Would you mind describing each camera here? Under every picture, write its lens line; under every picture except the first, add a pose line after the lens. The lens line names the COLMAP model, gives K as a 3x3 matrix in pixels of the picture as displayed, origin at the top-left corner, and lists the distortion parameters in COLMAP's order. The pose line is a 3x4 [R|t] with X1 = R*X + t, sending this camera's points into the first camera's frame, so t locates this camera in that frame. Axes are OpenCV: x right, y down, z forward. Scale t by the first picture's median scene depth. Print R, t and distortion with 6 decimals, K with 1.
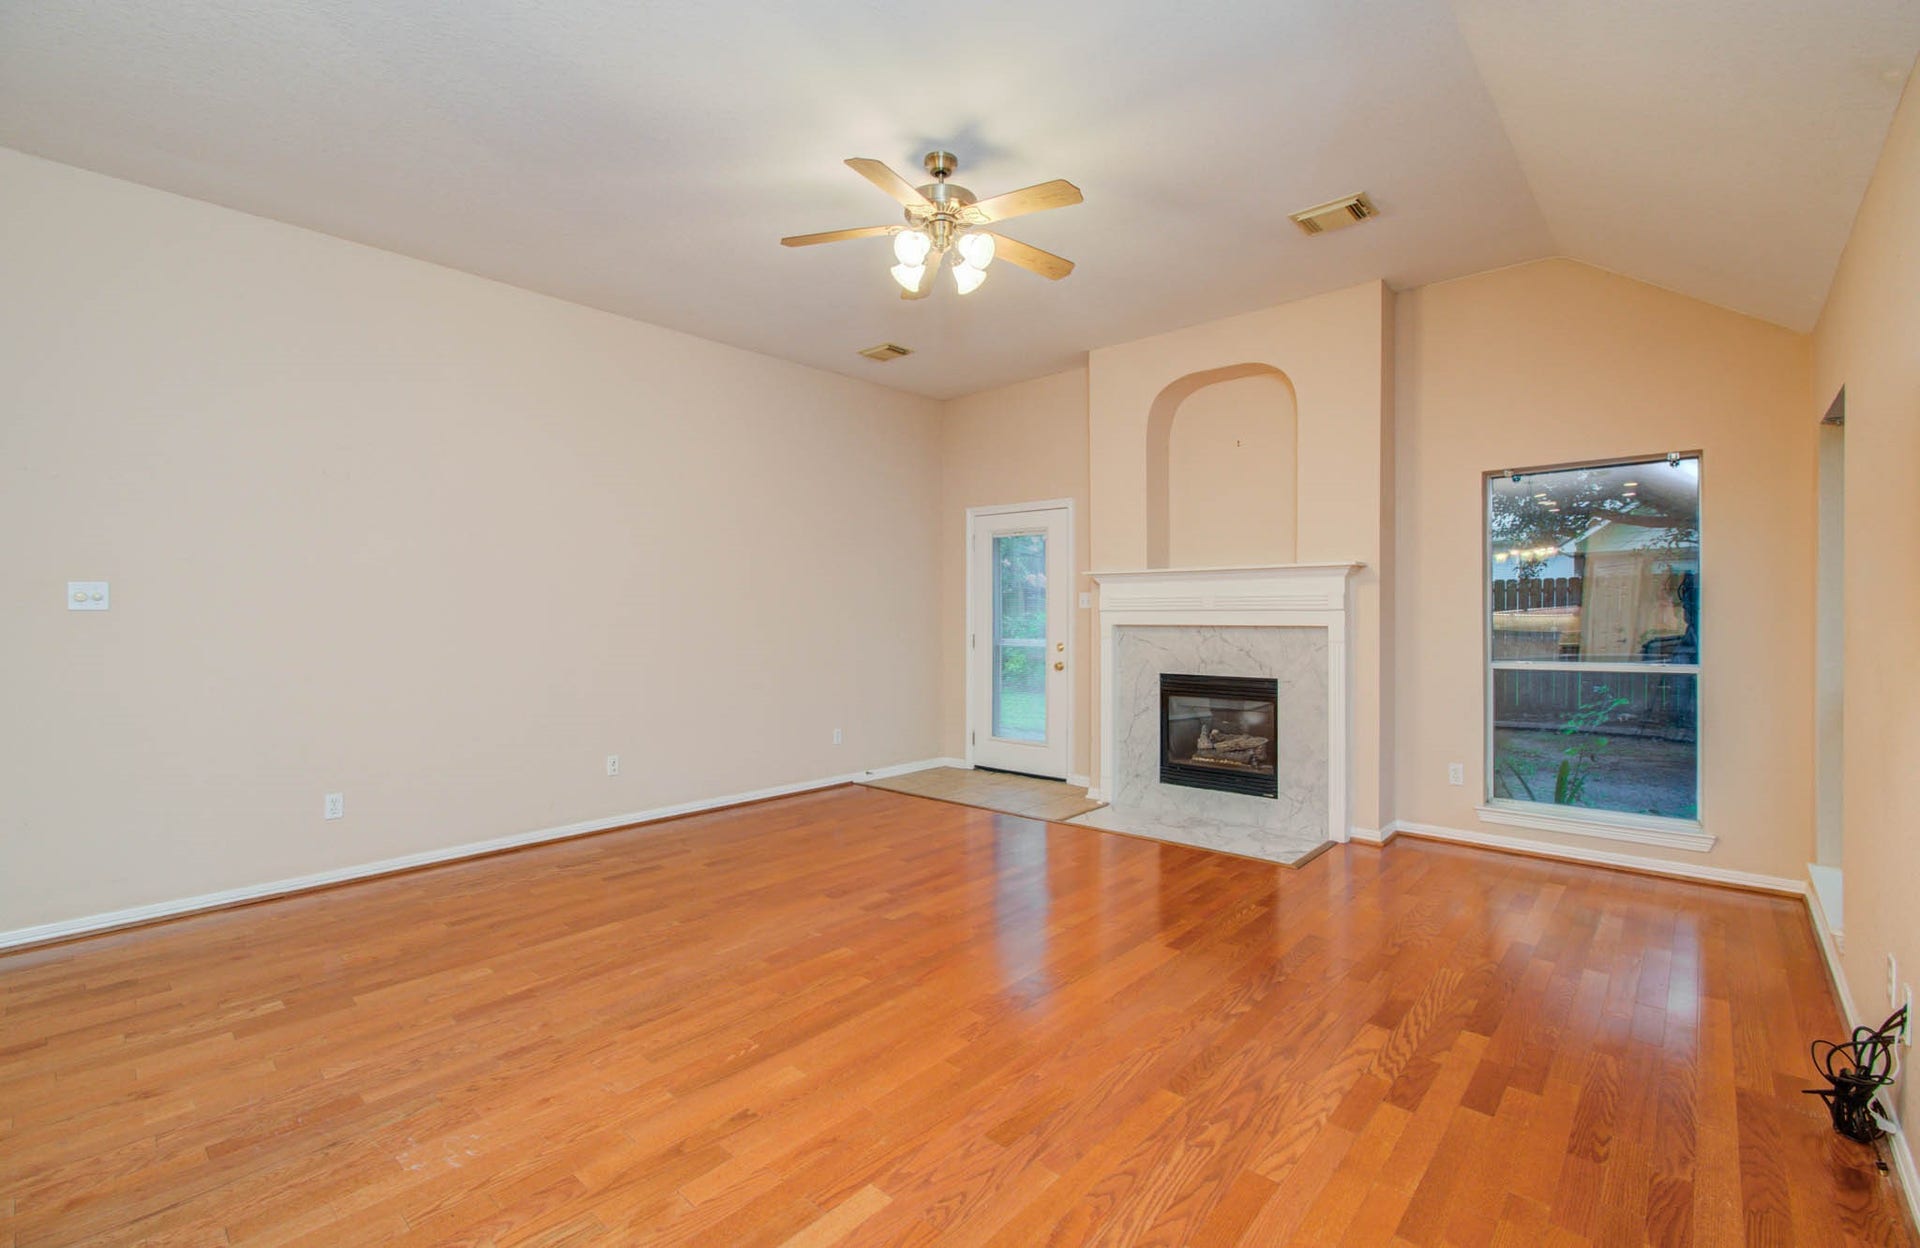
lens RADIAL K [[839.3, 0, 969.7], [0, 839.3, 627.1], [0, 0, 1]] dist [-0.016441, 0.004140]
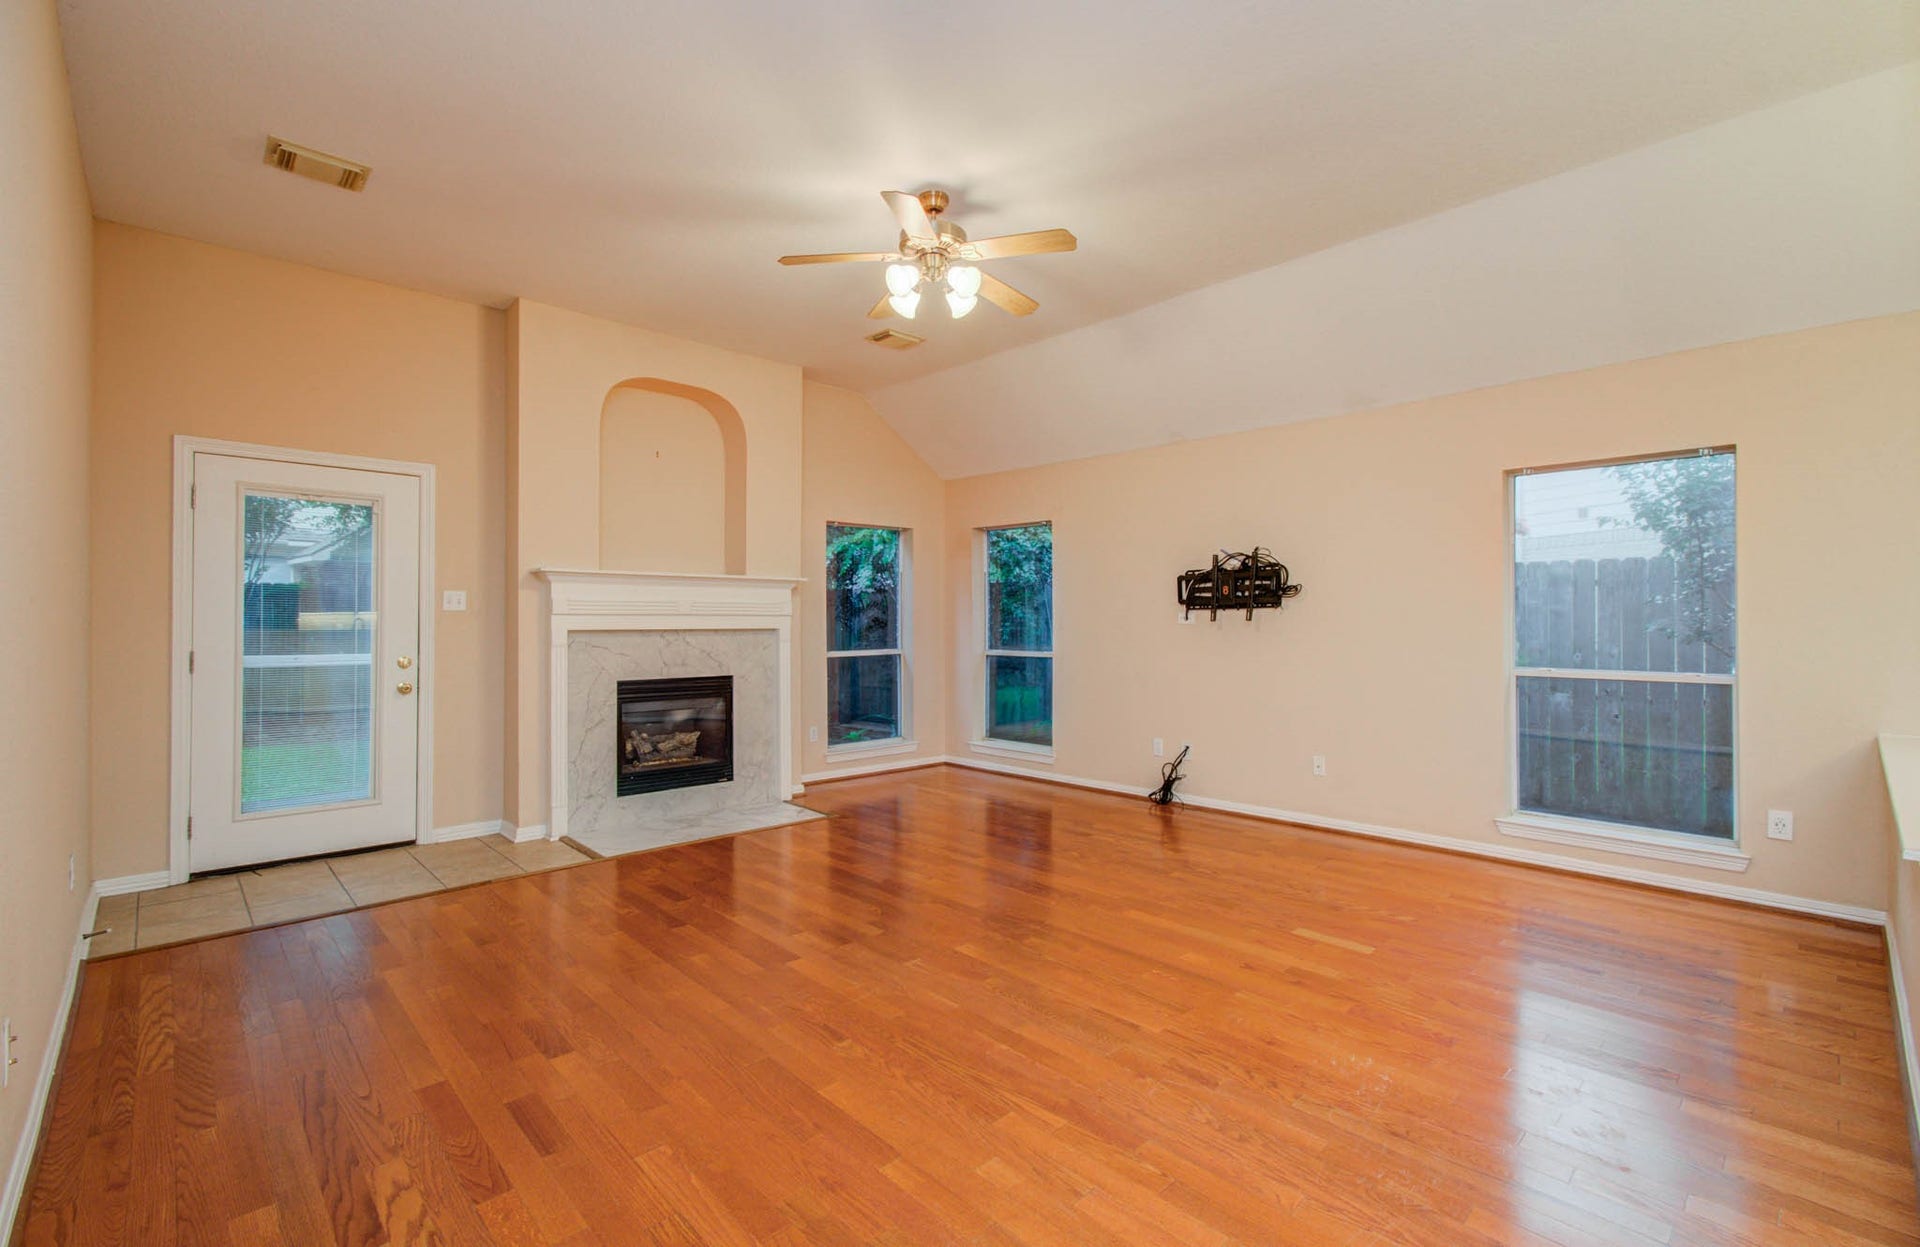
lens RADIAL K [[839.3, 0, 959.9], [0, 839.3, 629.3], [0, 0, 1]] dist [-0.016441, 0.004140]
pose [[0.081821, -0.007370, 0.996620, -0.731422], [0.013995, 0.999883, 0.006246, -0.004314], [-0.996549, 0.013437, 0.081914, 0.576932]]
